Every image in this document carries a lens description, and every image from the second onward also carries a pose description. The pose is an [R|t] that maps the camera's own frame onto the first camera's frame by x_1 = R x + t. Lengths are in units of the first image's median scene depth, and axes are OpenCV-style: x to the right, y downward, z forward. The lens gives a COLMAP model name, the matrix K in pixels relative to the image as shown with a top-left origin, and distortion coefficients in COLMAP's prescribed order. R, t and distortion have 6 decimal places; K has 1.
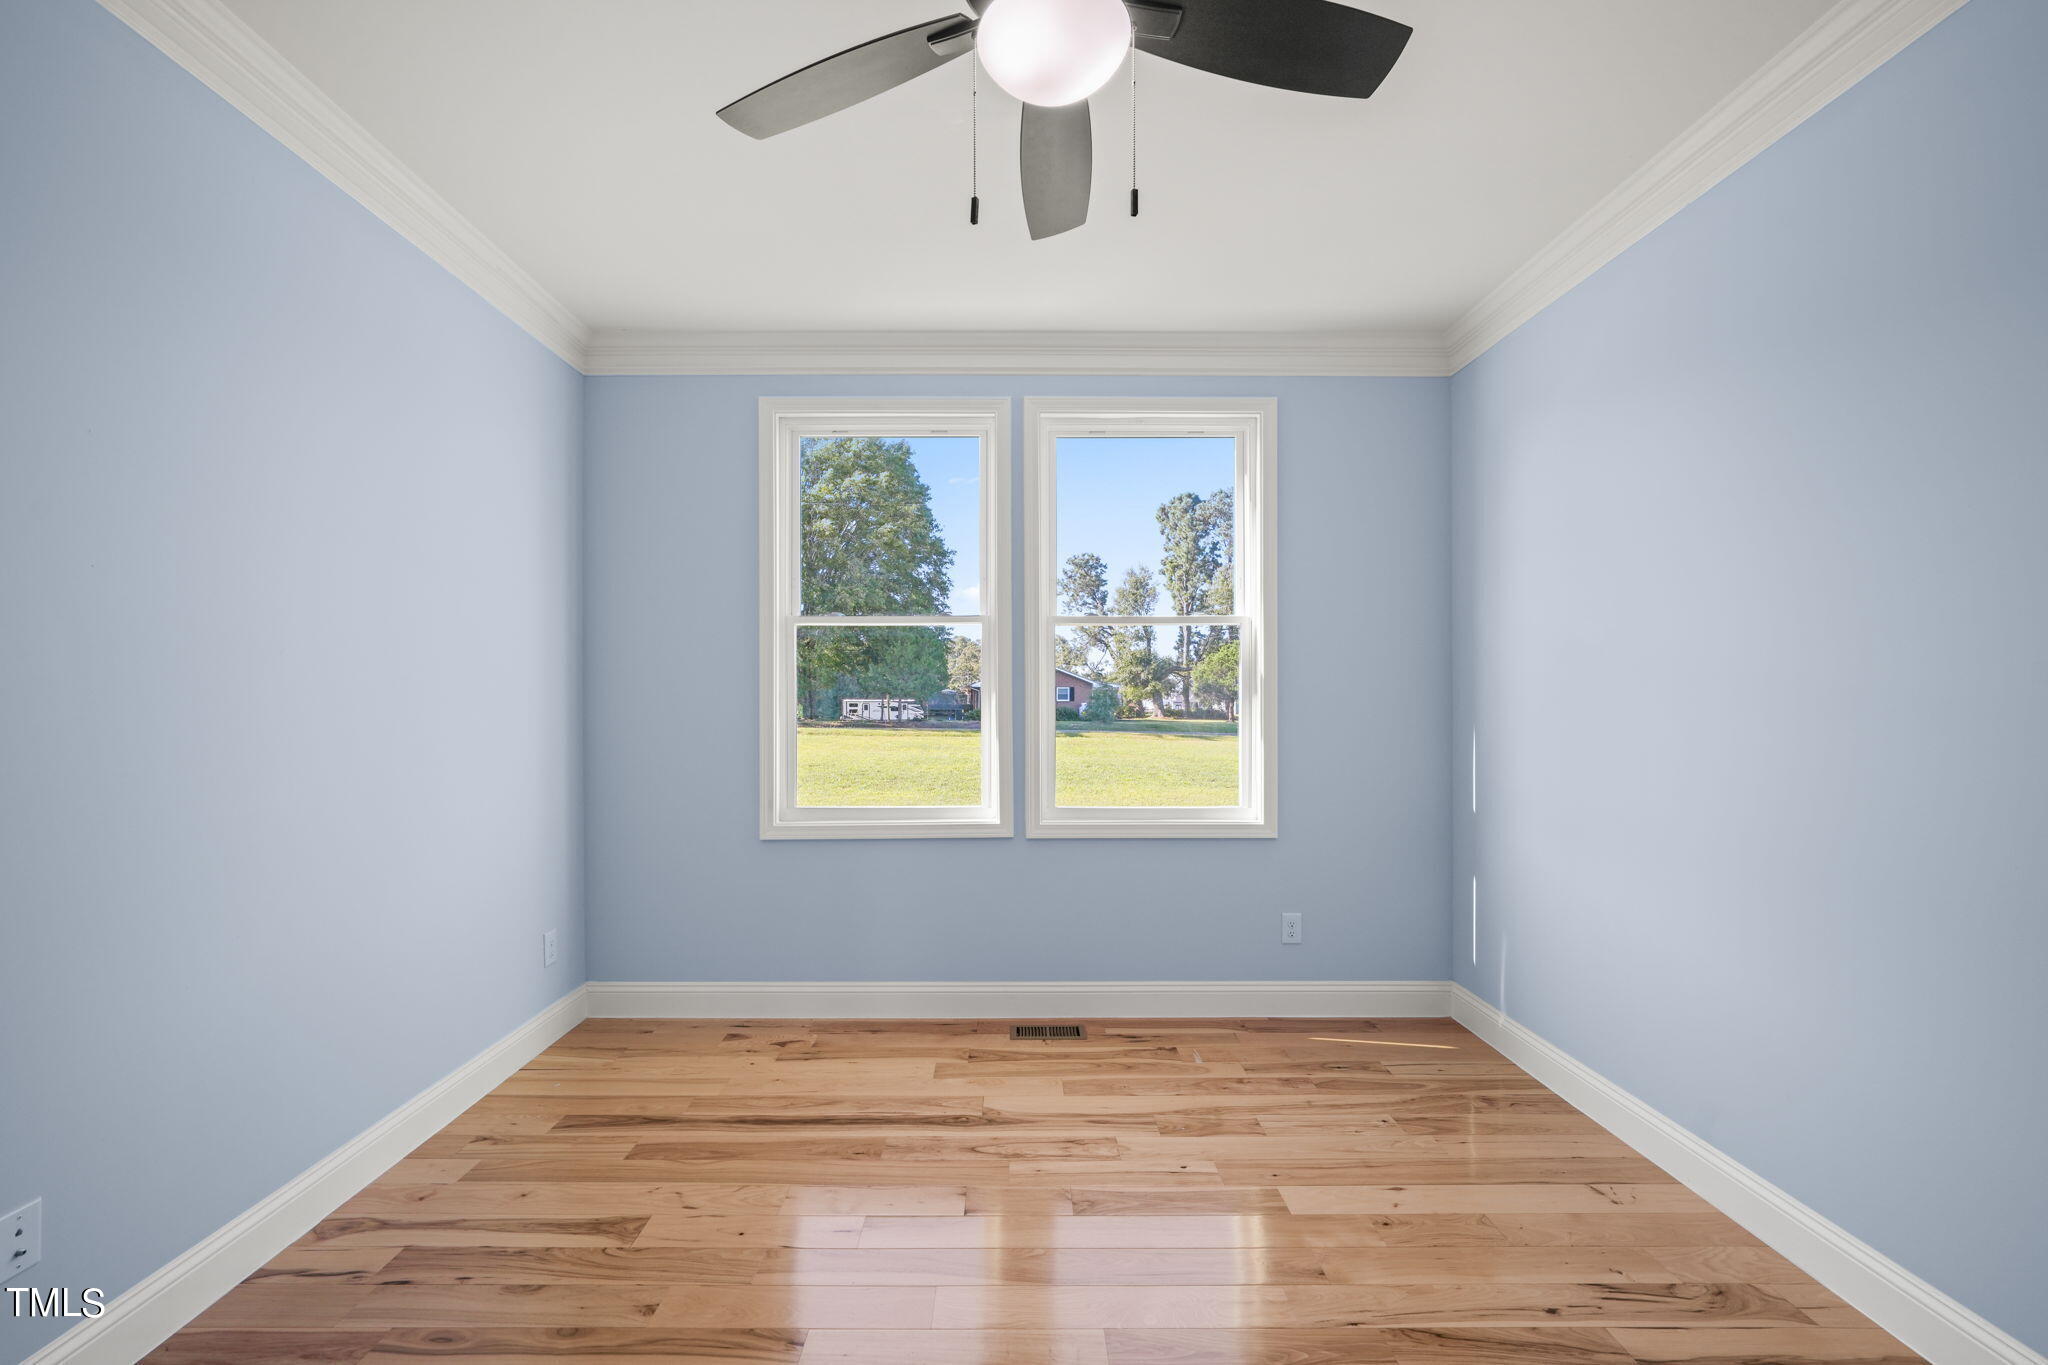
lens RADIAL K [[841.0, 0, 1021.9], [0, 841.0, 694.4], [0, 0, 1]] dist [0.002830, 0.000268]
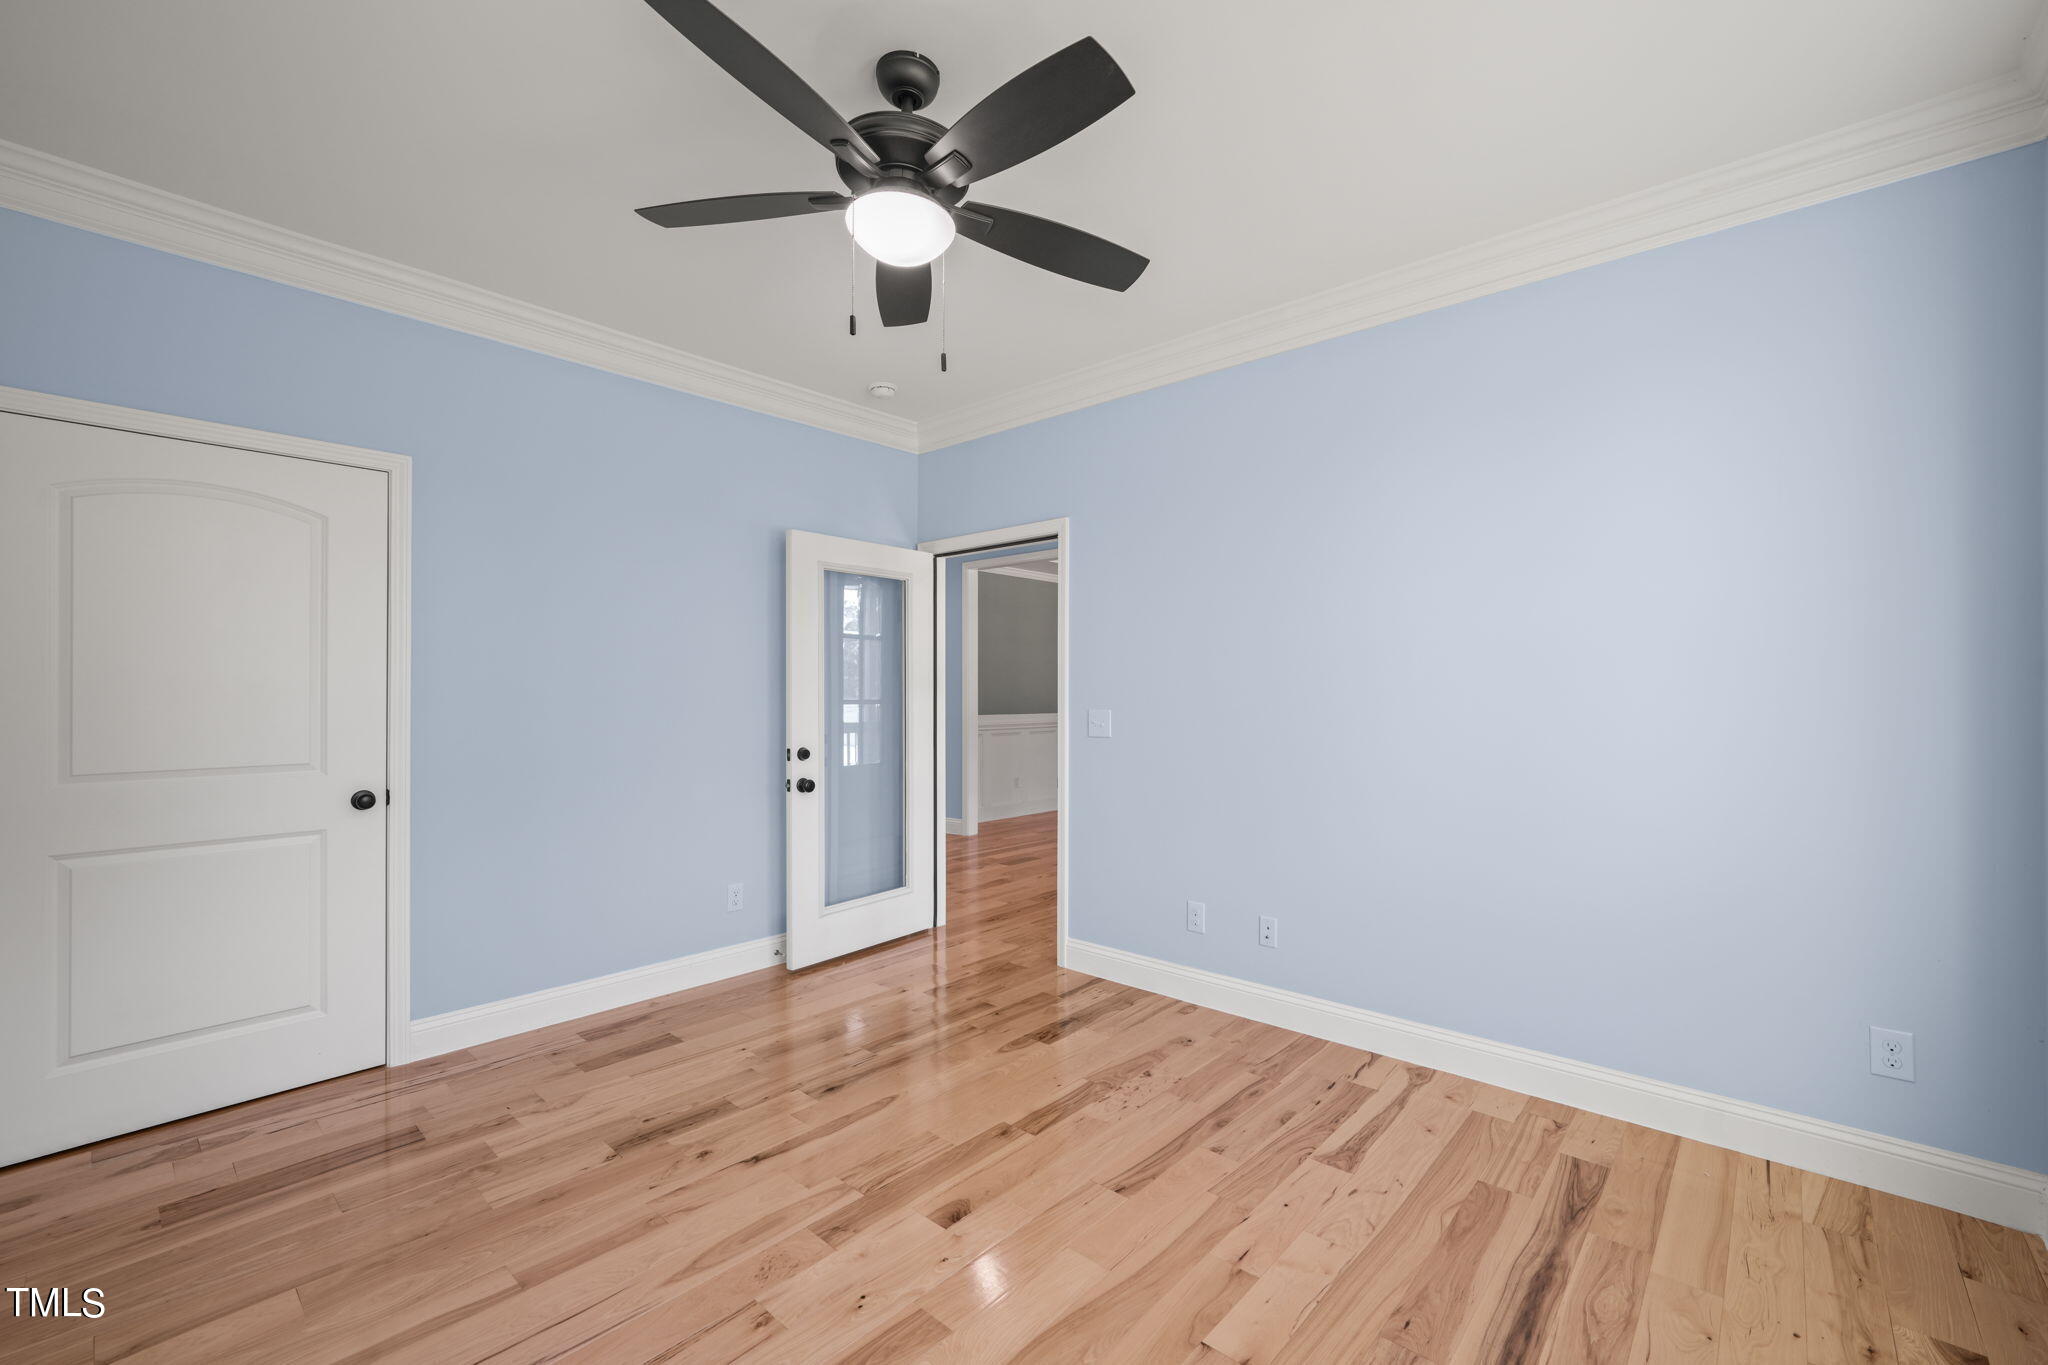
lens RADIAL K [[841.0, 0, 1021.9], [0, 841.0, 694.4], [0, 0, 1]] dist [0.002830, 0.000268]
pose [[-0.675825, 0.000028, -0.737062, 0.597668], [0.004188, 0.999984, -0.003802, 0.014379], [0.737050, -0.005657, -0.675814, 1.348635]]
